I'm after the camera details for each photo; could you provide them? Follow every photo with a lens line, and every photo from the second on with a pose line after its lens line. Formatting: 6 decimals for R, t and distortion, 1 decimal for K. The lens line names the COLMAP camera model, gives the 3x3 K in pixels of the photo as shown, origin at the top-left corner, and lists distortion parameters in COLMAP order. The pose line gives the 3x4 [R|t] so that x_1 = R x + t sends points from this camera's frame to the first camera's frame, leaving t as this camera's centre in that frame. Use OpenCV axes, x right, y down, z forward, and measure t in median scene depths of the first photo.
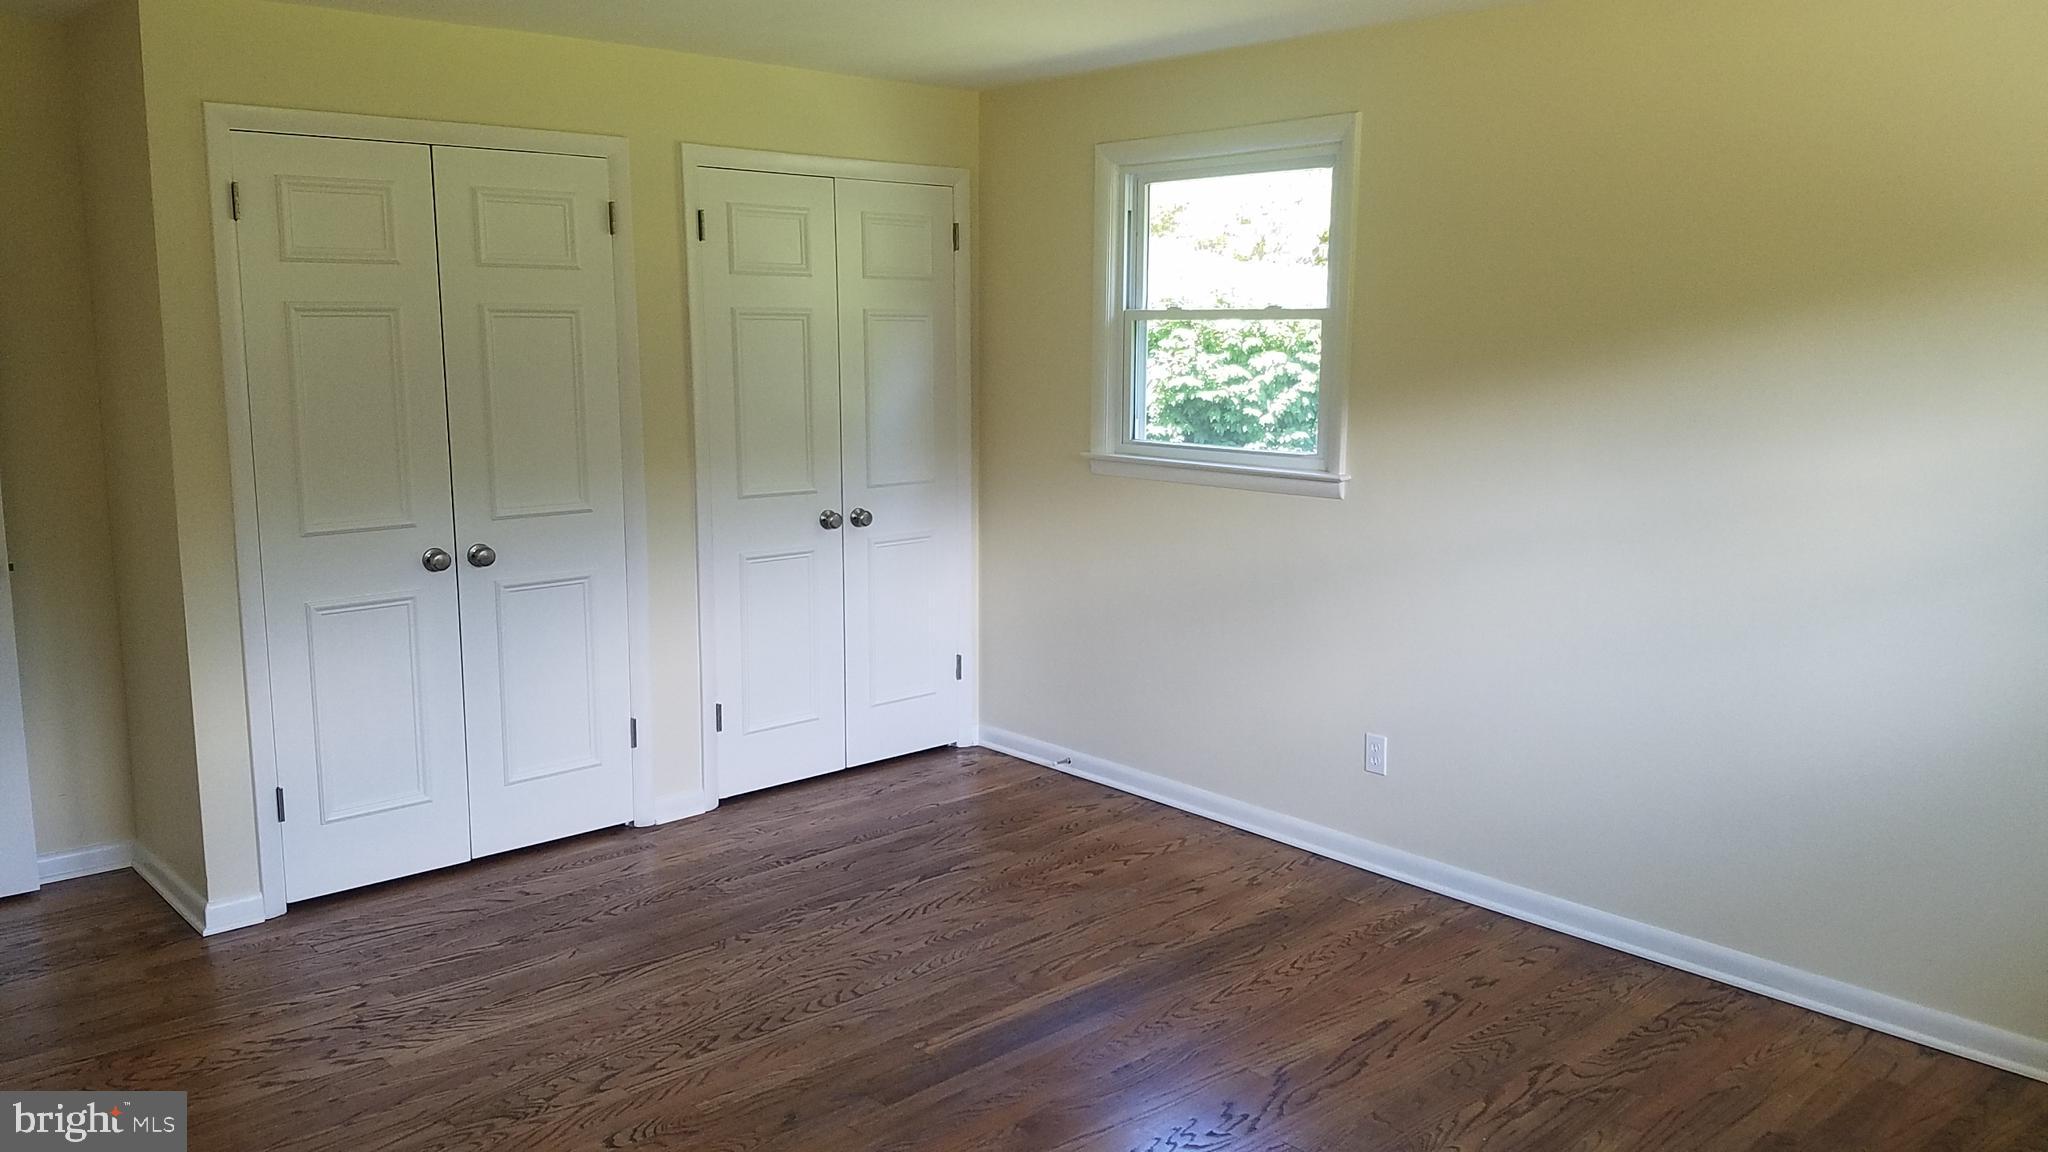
lens RADIAL K [[1563.1, 0, 1021.2], [0, 1563.1, 570.2], [0, 0, 1]] dist [0.152912, -0.236357]
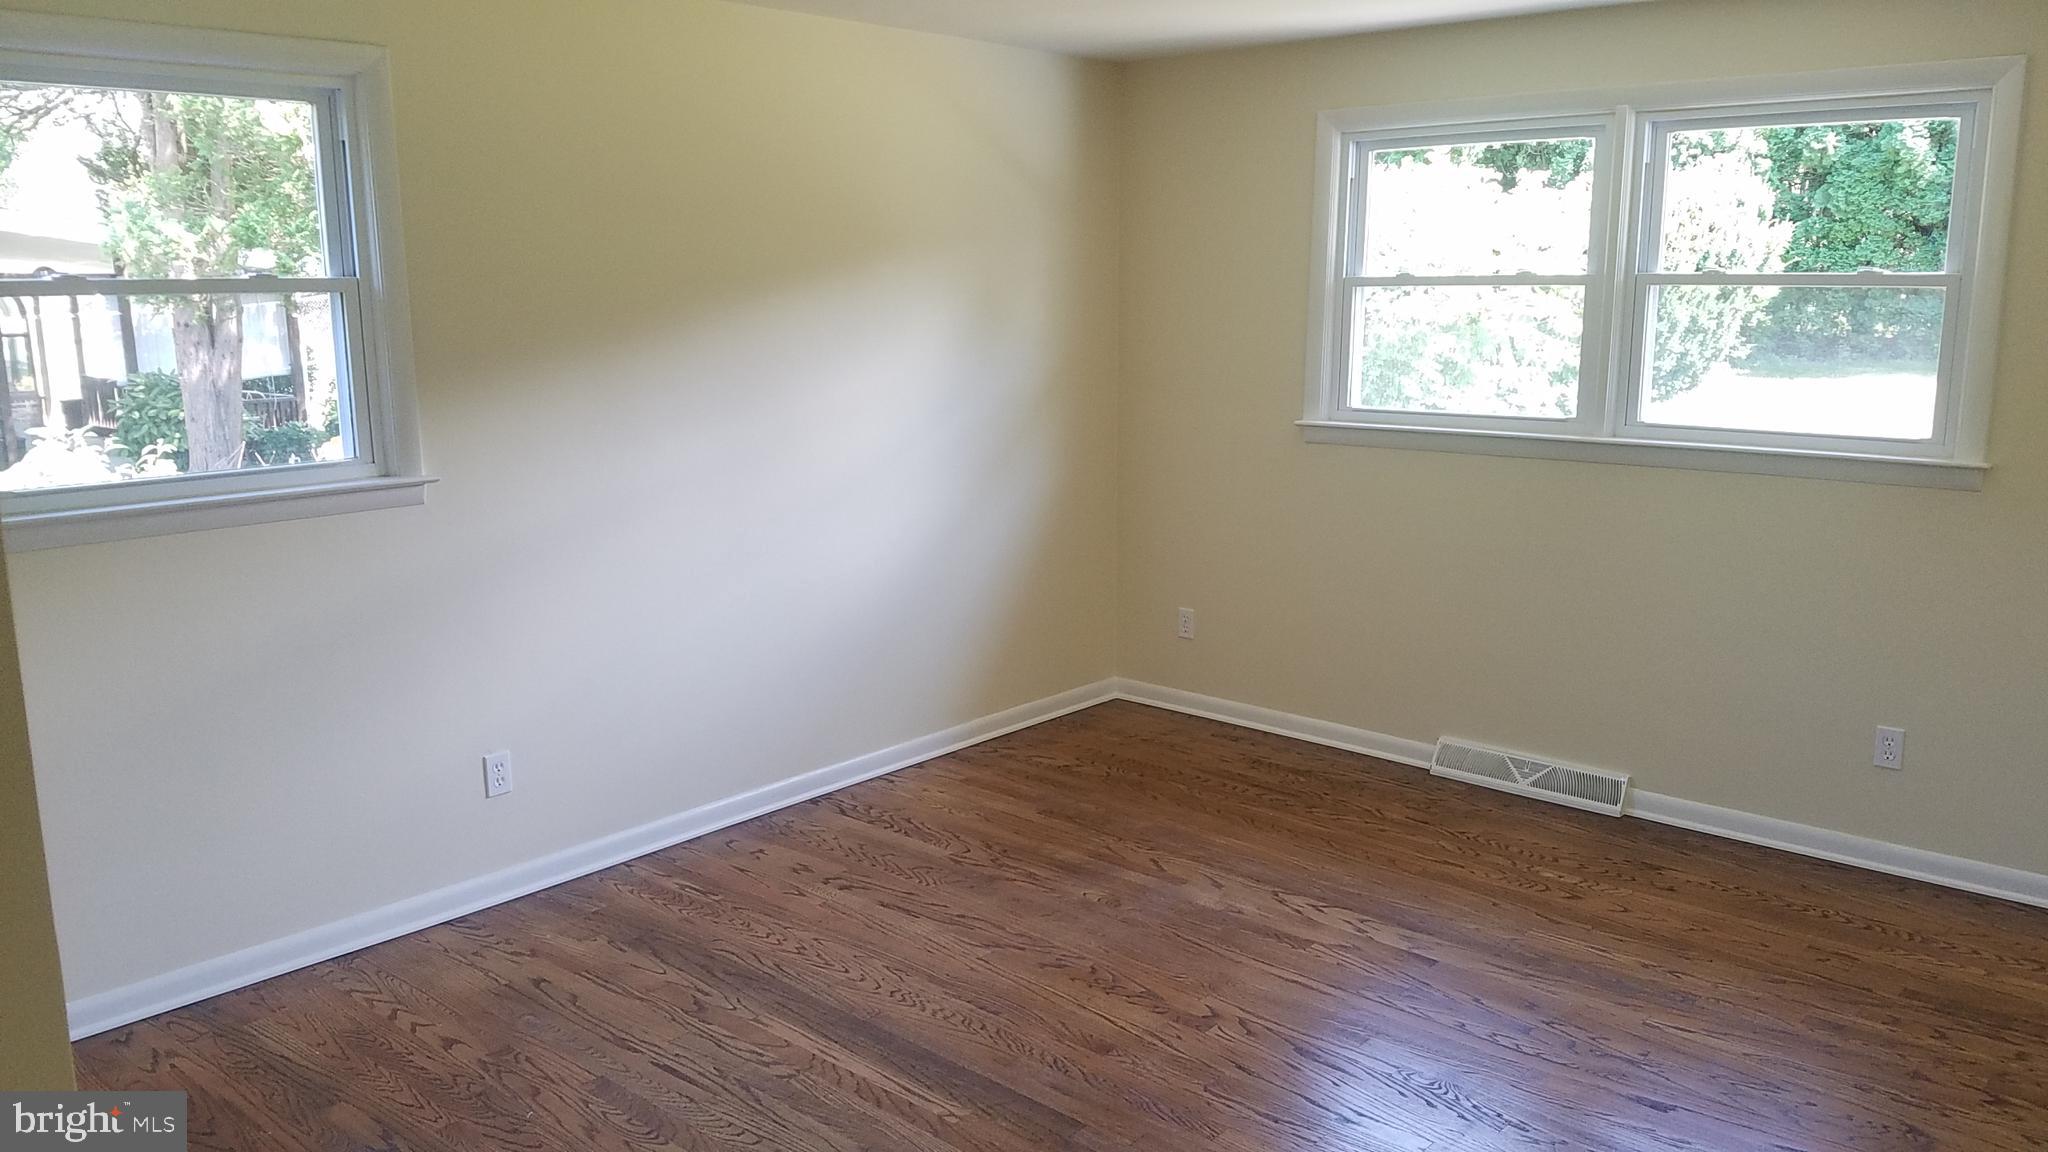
lens RADIAL K [[1563.1, 0, 1028.7], [0, 1563.1, 574.3], [0, 0, 1]] dist [0.152912, -0.236357]
pose [[-0.103425, -0.191816, 0.975966, -0.781933], [0.171623, 0.963069, 0.207469, -0.151134], [-0.979719, 0.188956, -0.066686, 0.859576]]
